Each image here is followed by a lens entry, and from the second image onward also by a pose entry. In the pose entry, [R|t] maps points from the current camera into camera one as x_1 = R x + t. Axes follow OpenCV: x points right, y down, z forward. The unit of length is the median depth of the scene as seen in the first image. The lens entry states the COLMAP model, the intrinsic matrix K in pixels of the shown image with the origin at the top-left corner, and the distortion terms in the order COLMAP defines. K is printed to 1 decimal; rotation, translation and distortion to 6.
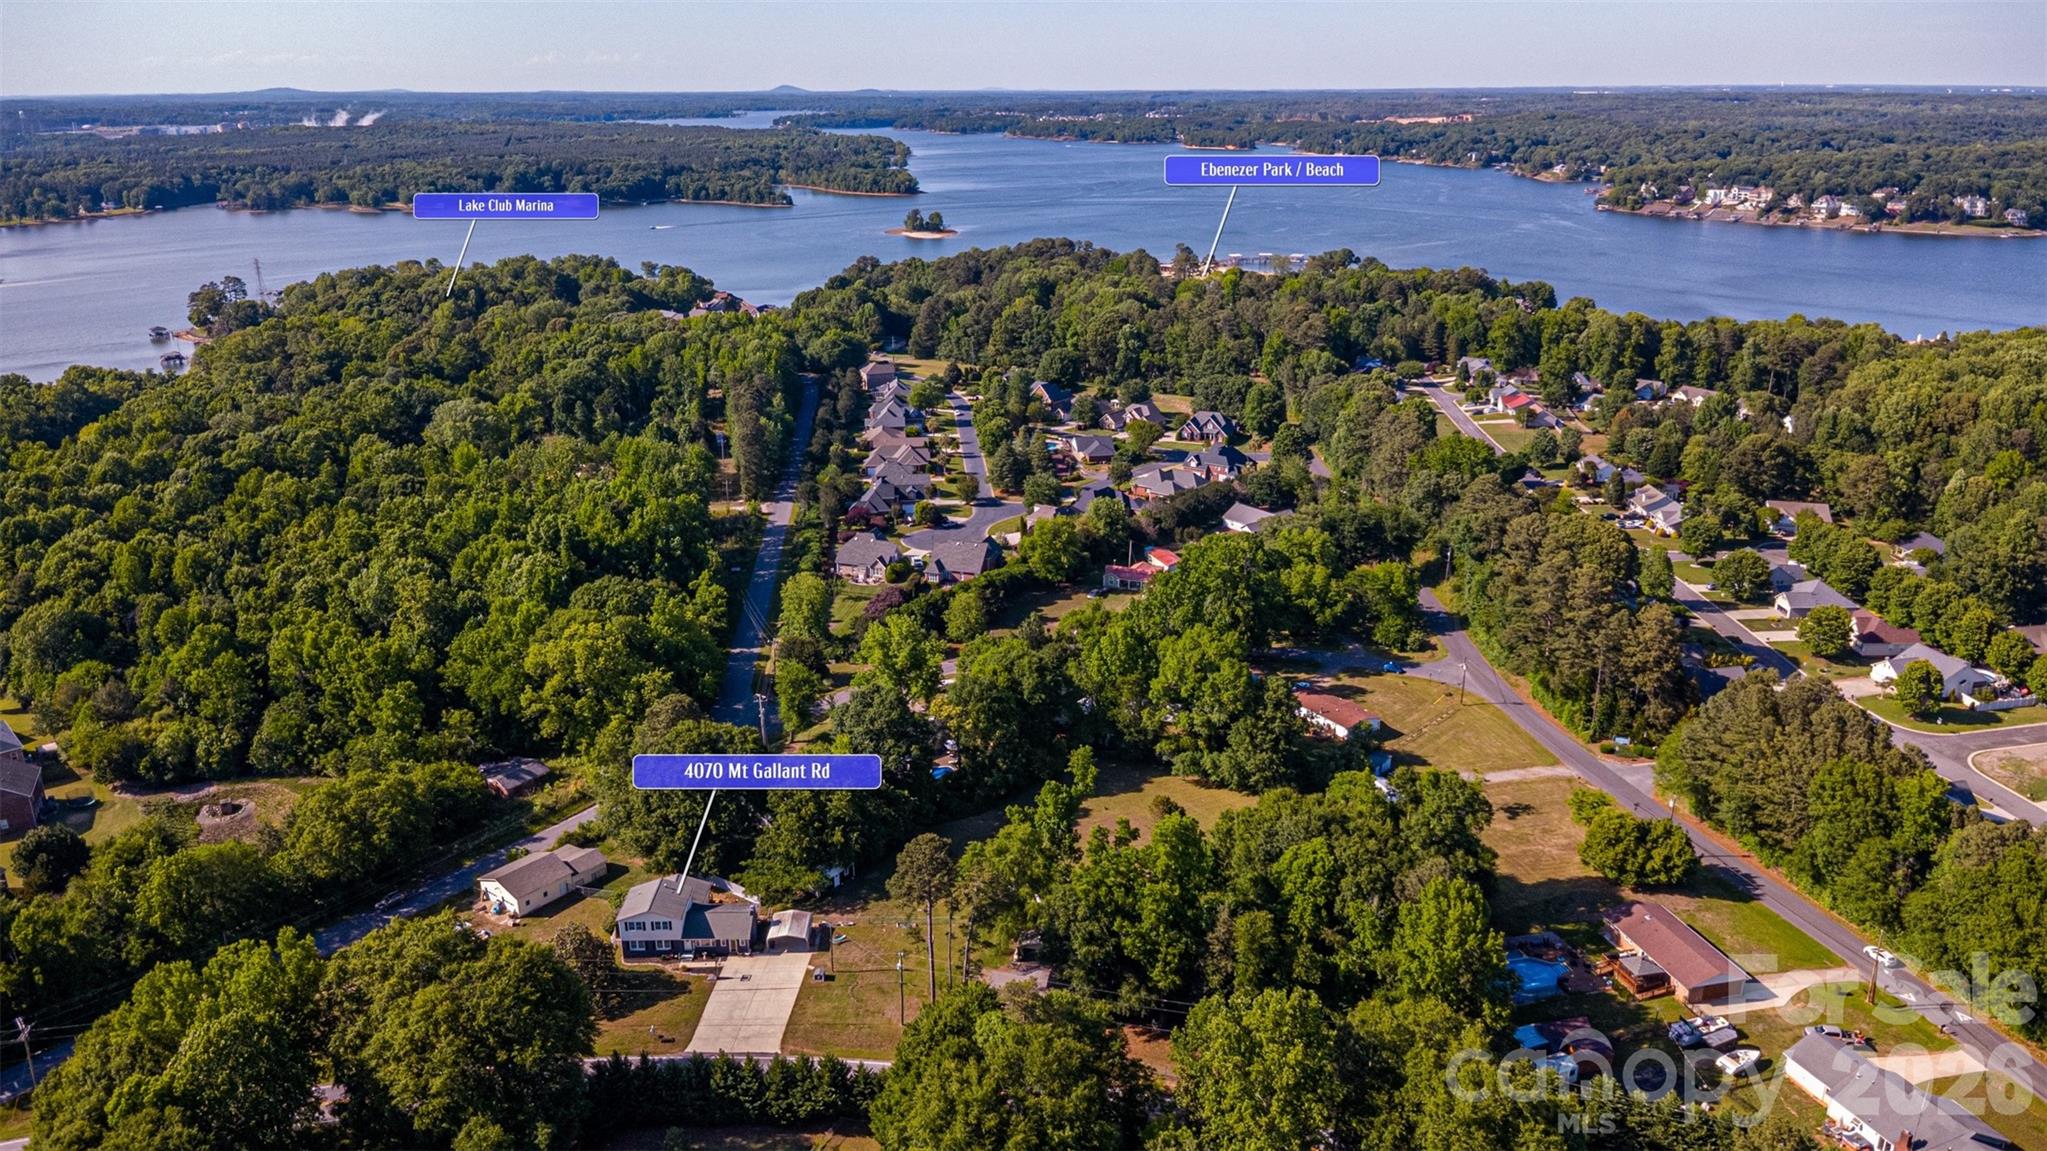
lens RADIAL K [[1455.5, 0, 1030.0], [0, 1455.5, 573.1], [0, 0, 1]] dist [0.031586, -0.047815]
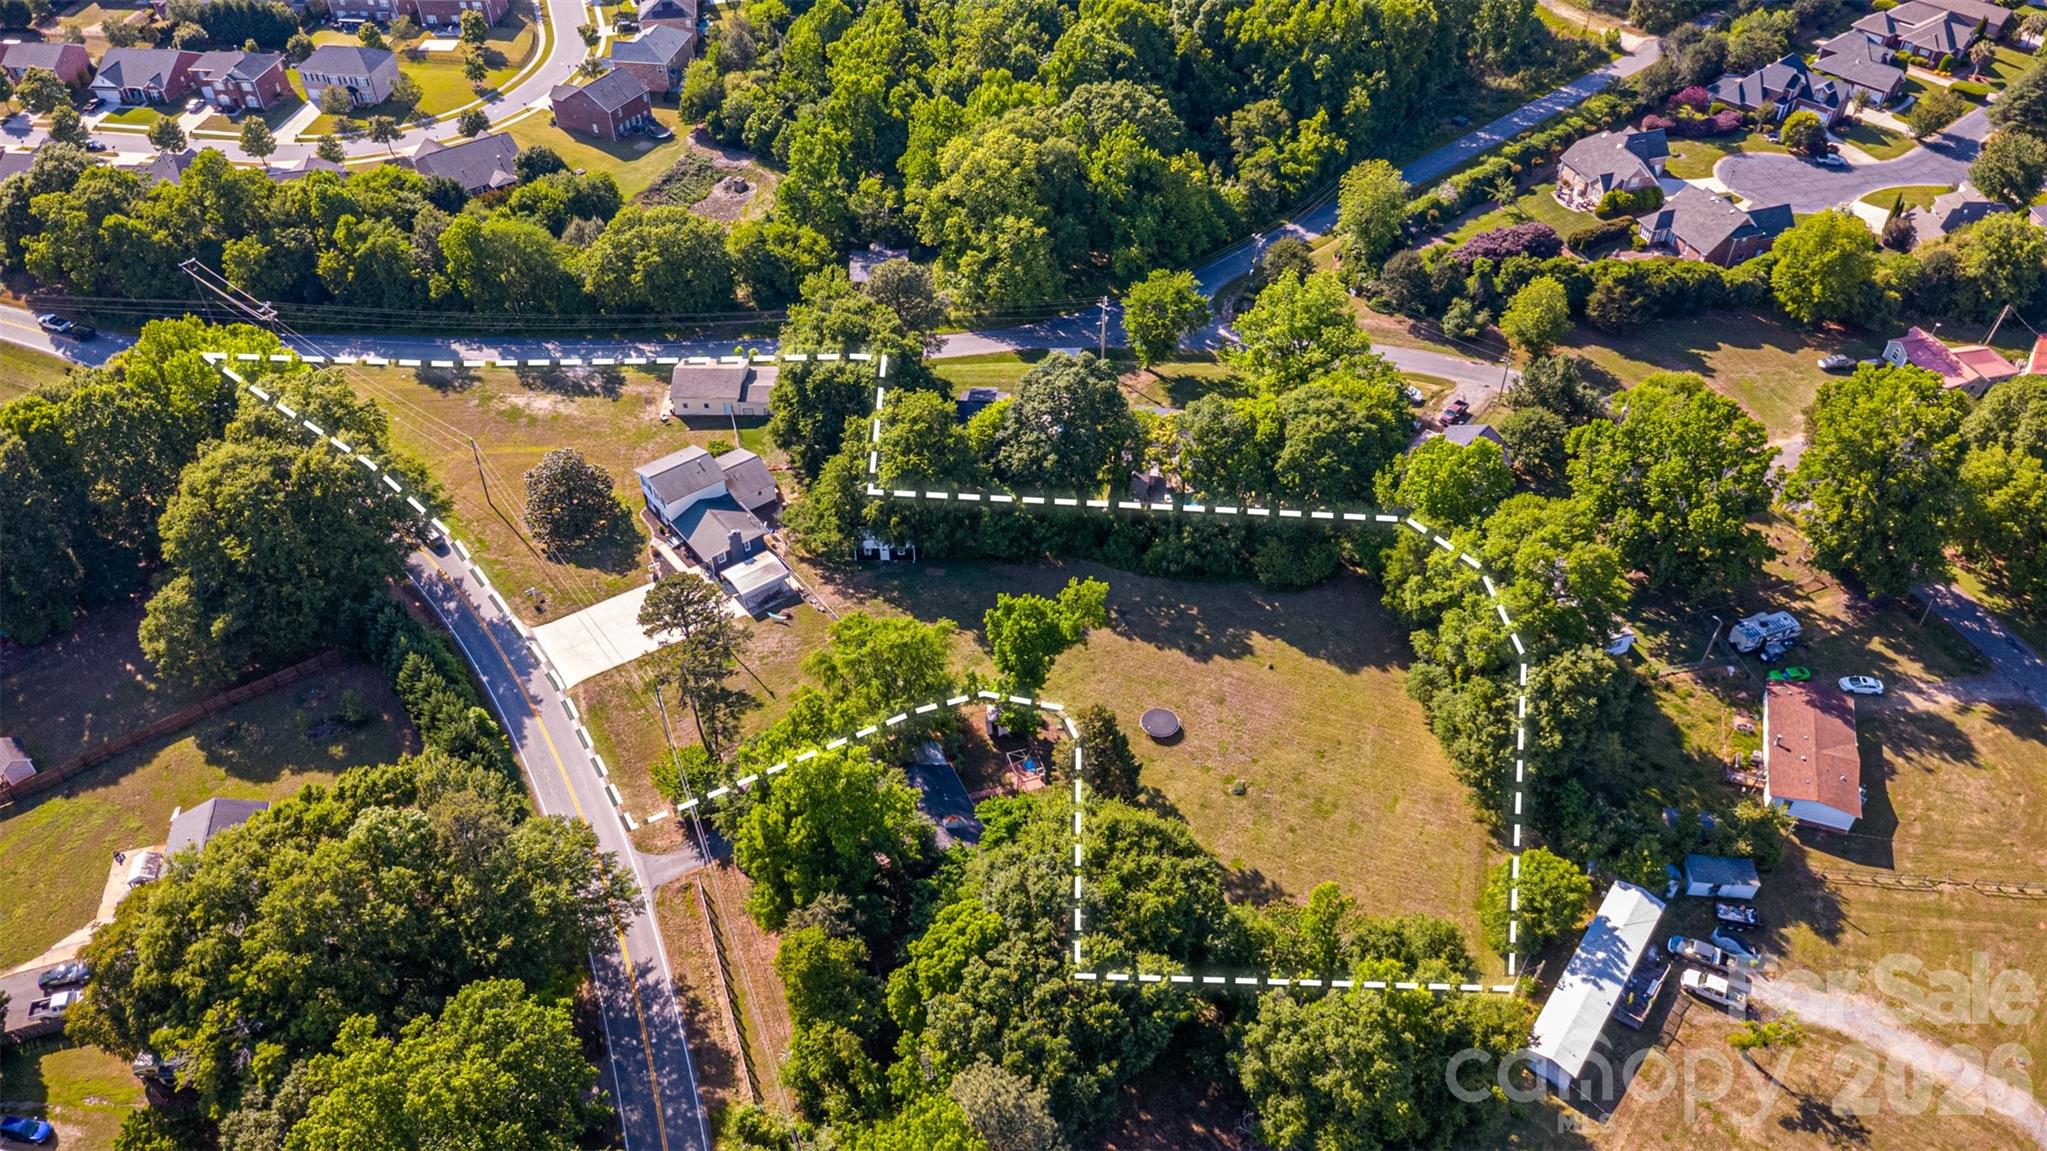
lens RADIAL K [[1465.0, 0, 1023.5], [0, 1465.0, 575.5], [0, 0, 1]] dist [0.043042, -0.072940]
pose [[0.591181, 0.534191, -0.604272, 0.353488], [-0.250498, 0.833775, 0.492006, -0.174193], [0.766652, -0.139496, 0.626726, 0.448052]]
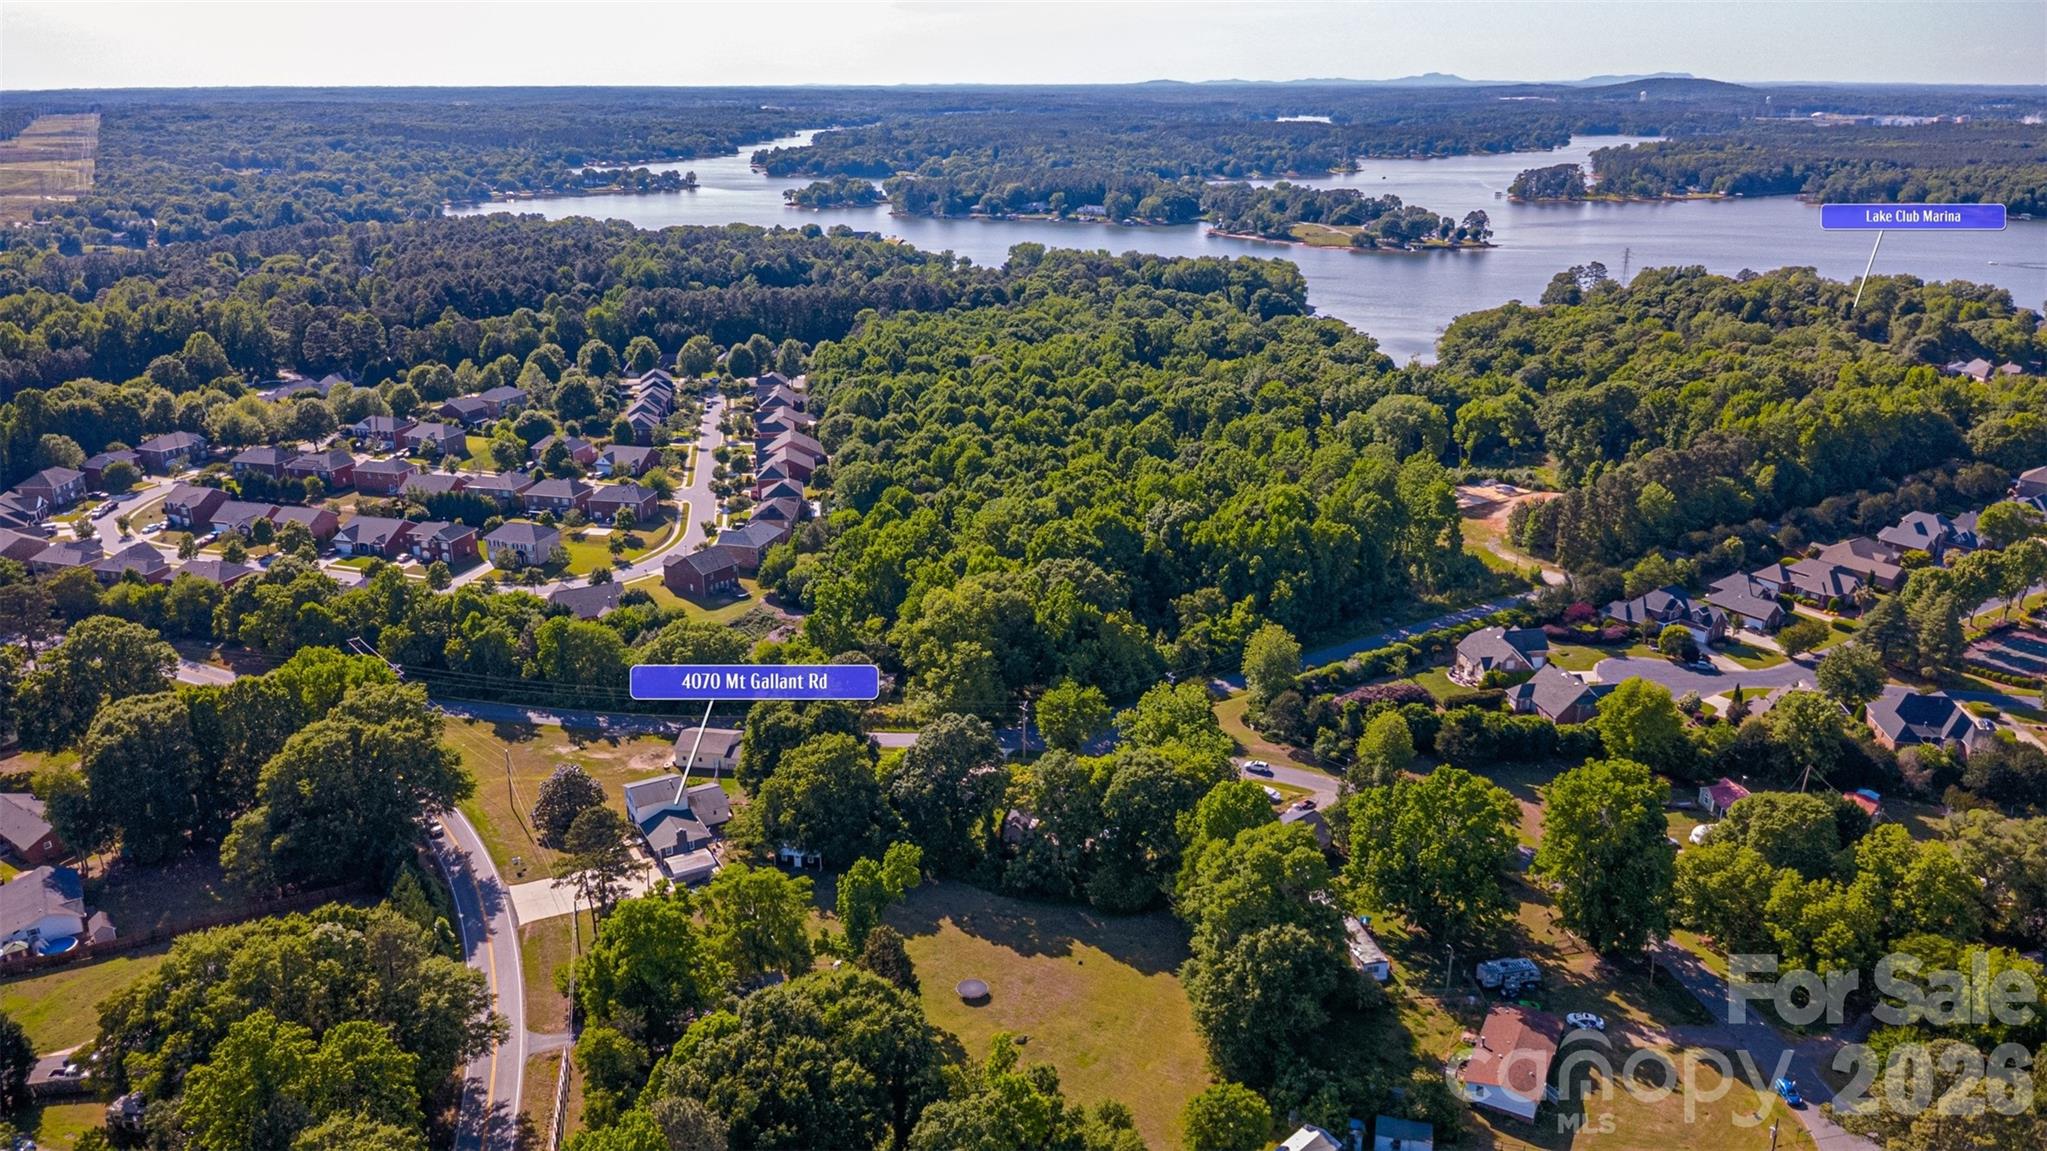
lens RADIAL K [[1471.7, 0, 1019.6], [0, 1471.7, 550.6], [0, 0, 1]] dist [-0.000814, 0.008050]
pose [[0.469781, 0.274336, -0.839074, 0.624104], [-0.281898, 0.947343, 0.151905, -0.164972], [0.836564, 0.165171, 0.522379, 0.463221]]
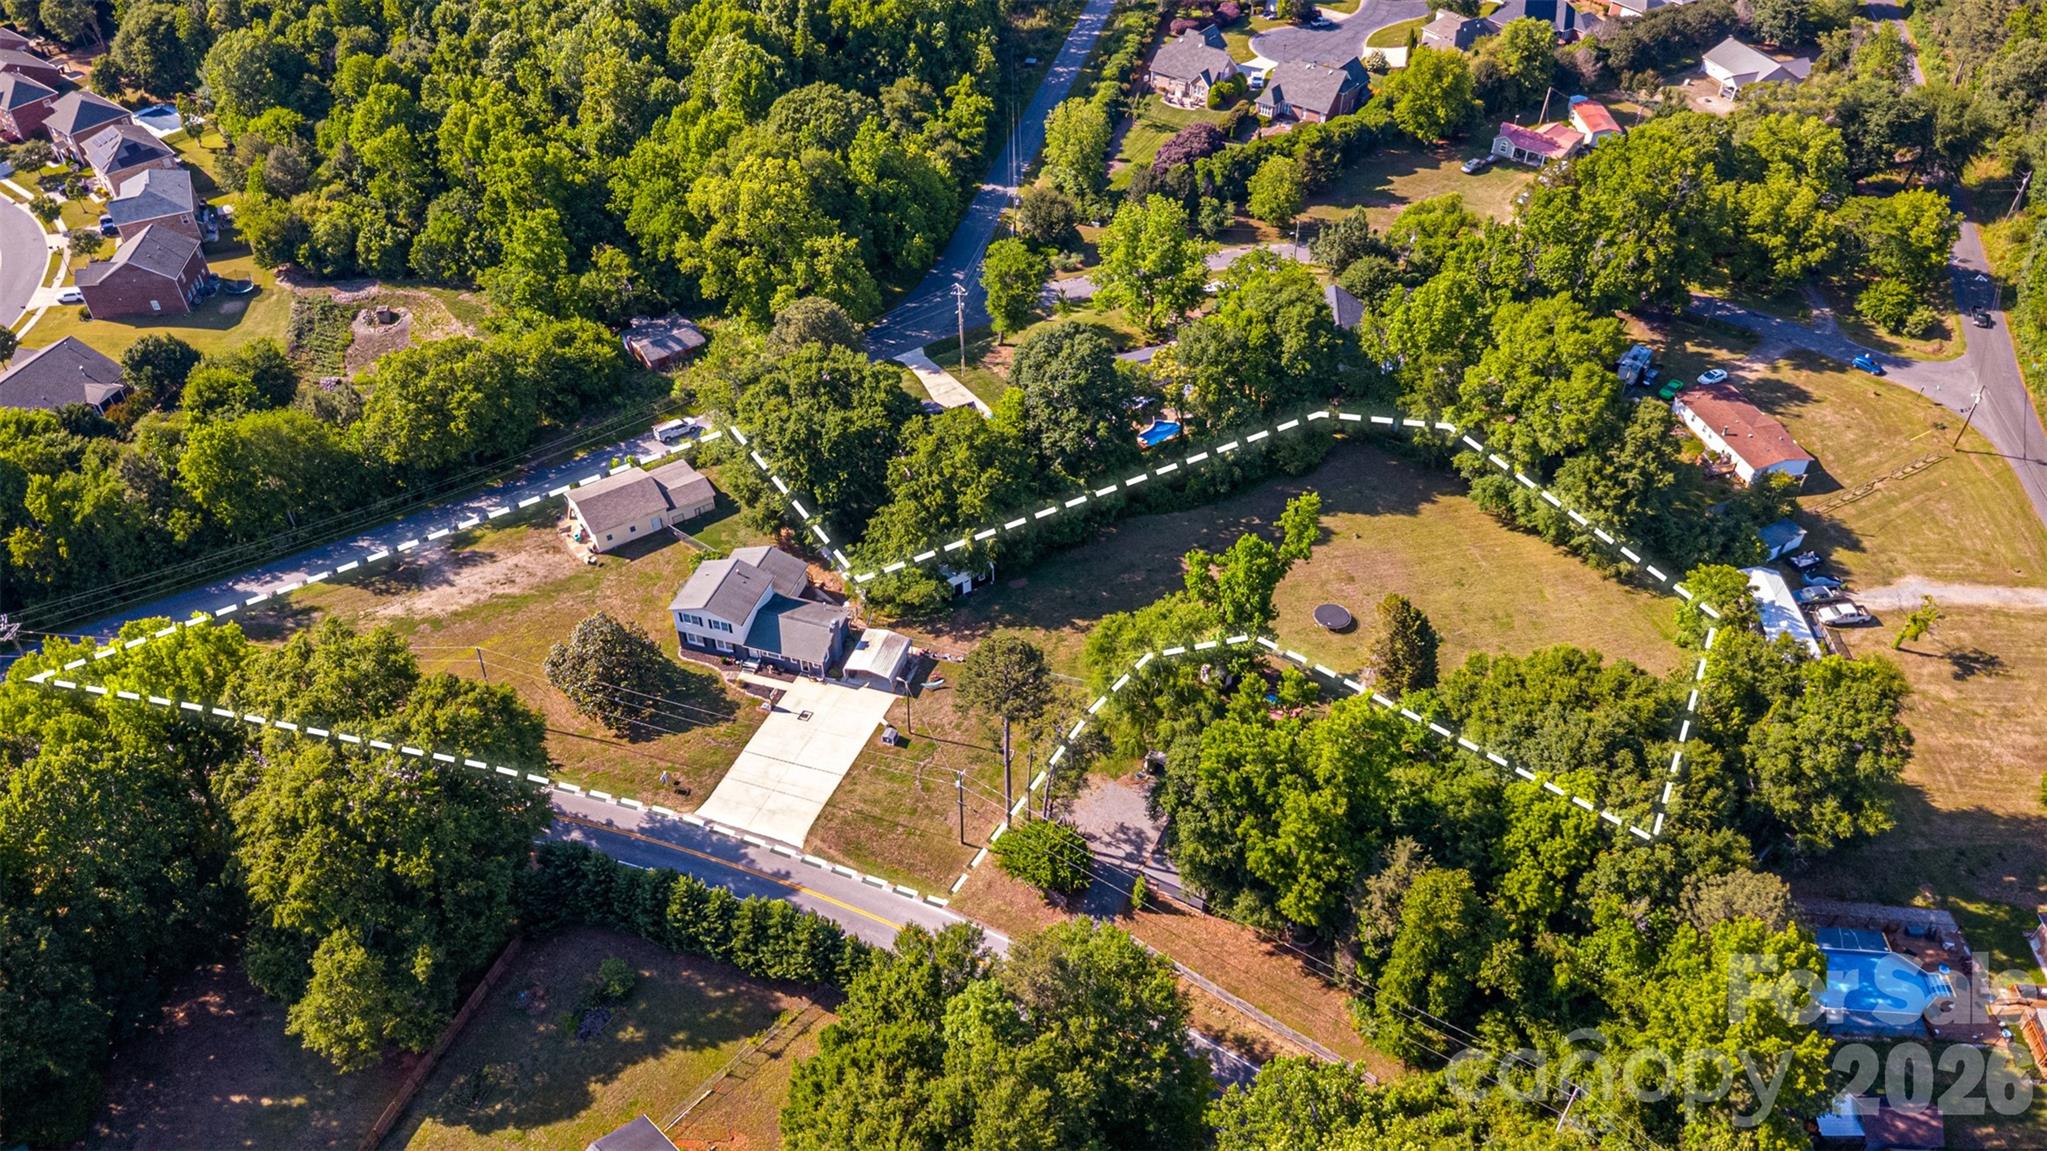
lens RADIAL K [[1455.5, 0, 1030.0], [0, 1455.5, 573.1], [0, 0, 1]] dist [0.031586, -0.047815]
pose [[0.947058, 0.213212, -0.240046, 0.070642], [-0.104735, 0.911923, 0.396770, -0.090204], [0.303500, -0.350623, 0.885975, 0.269549]]
